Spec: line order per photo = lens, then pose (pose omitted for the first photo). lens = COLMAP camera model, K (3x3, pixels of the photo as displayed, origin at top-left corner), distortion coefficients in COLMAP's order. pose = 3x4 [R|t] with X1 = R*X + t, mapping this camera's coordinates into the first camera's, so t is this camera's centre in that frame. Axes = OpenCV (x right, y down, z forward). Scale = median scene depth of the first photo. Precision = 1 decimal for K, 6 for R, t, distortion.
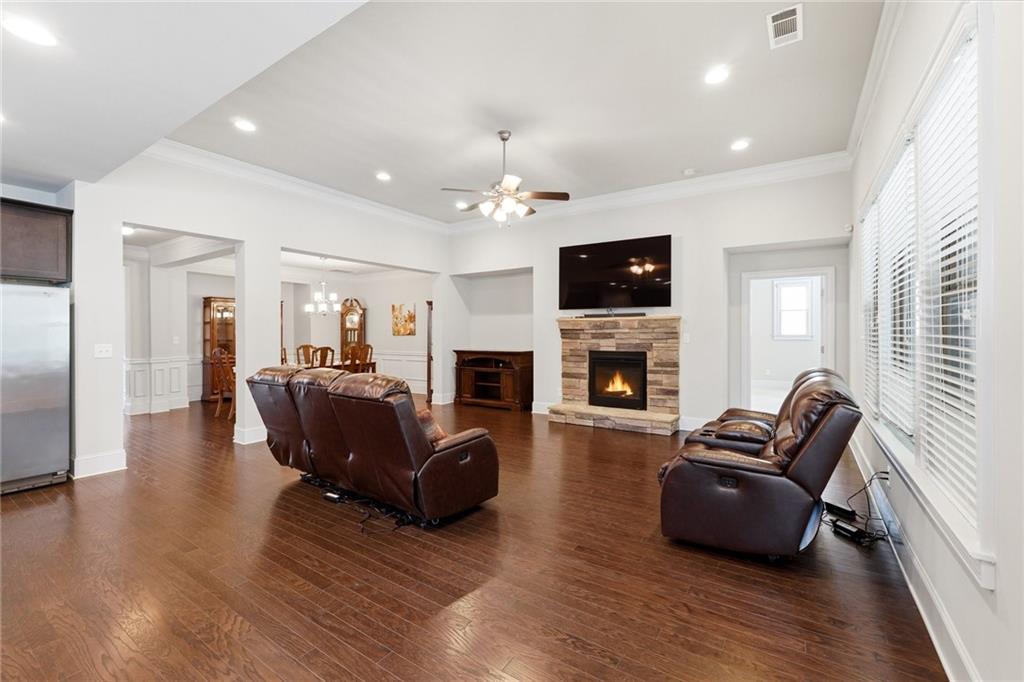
lens RADIAL K [[438.5, 0, 506.9], [0, 438.5, 335.1], [0, 0, 1]] dist [-0.004414, -0.000216]
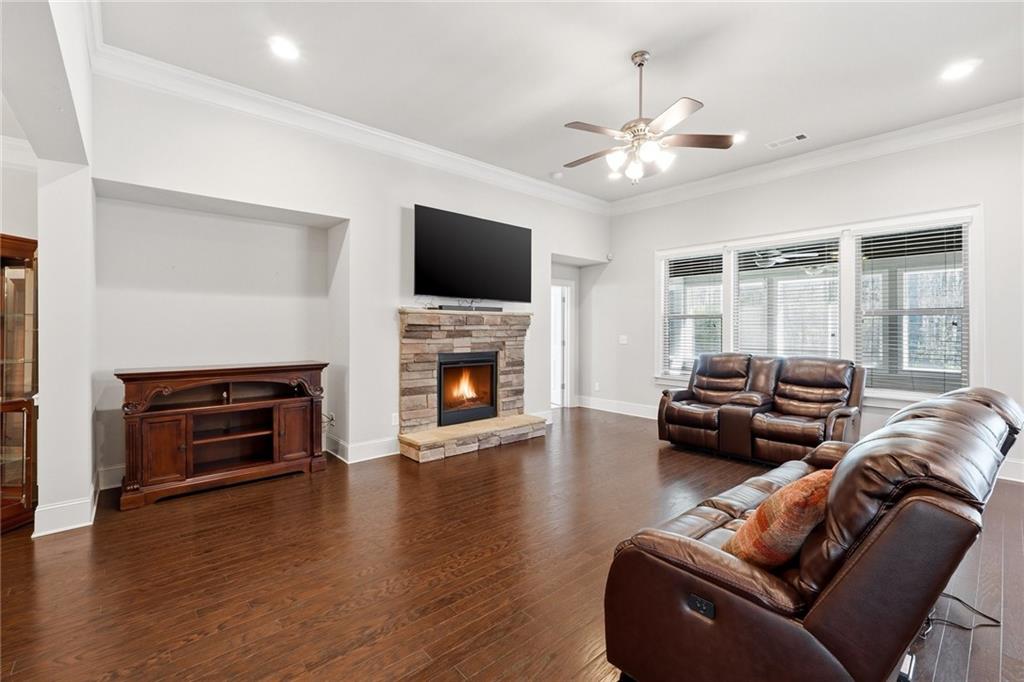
lens RADIAL K [[447.0, 0, 514.8], [0, 447.0, 334.0], [0, 0, 1]] dist [-0.002686, 0.000131]
pose [[0.235406, -0.005134, 0.971884, -0.544299], [0.004775, 0.999980, 0.004126, -0.000871], [-0.971885, 0.003669, 0.235426, 0.728998]]
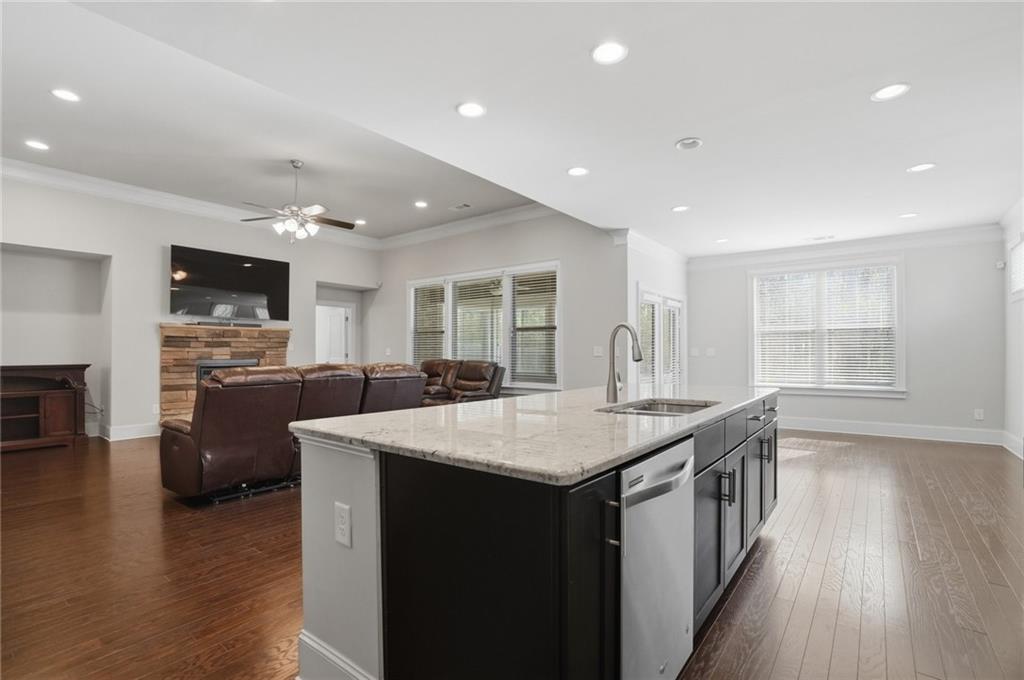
lens RADIAL K [[489.2, 0, 494.2], [0, 489.2, 352.5], [0, 0, 1]] dist [0.003939, 0.002251]
pose [[0.097085, 0.003075, 0.995271, -0.853625], [0.006414, 0.999973, -0.003715, 0.029452], [-0.995255, 0.006745, 0.097062, 0.265094]]
